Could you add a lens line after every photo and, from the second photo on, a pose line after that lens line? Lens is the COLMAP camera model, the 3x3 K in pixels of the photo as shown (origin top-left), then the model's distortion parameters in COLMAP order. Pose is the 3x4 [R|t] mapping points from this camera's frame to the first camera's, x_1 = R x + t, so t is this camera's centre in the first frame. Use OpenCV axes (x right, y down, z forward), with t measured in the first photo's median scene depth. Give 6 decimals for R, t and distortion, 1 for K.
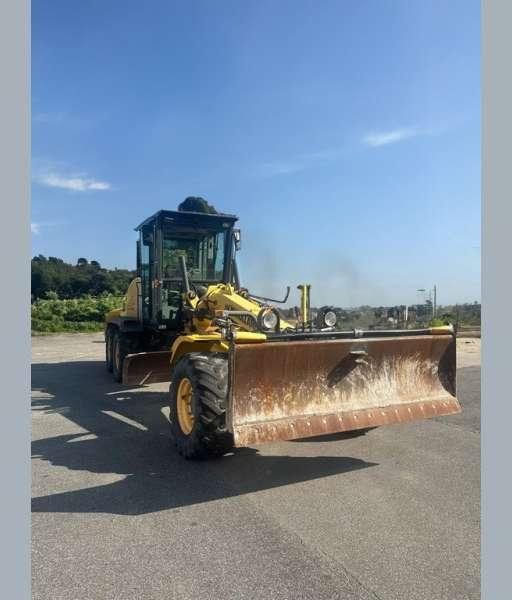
lens RADIAL K [[430.3, 0, 256.0], [0, 430.3, 300.0], [0, 0, 1]] dist [0.066061, -0.003790]
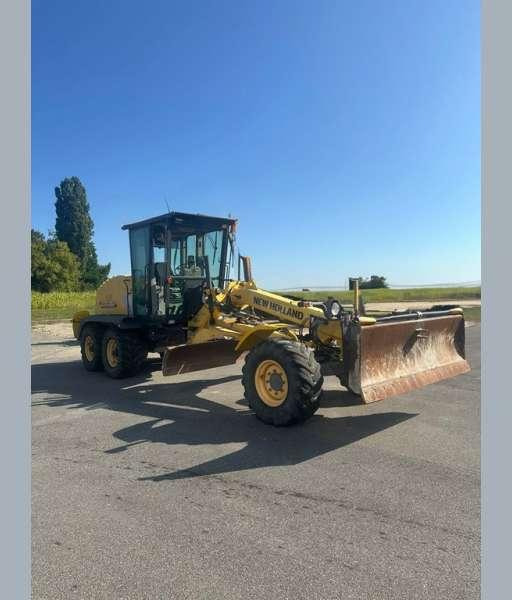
lens RADIAL K [[430.3, 0, 256.0], [0, 430.3, 300.0], [0, 0, 1]] dist [0.066061, -0.003790]
pose [[0.957024, -0.029366, 0.288516, -0.580641], [0.026022, 0.999542, 0.015421, -0.003552], [-0.288837, -0.007250, 0.957351, -0.127483]]
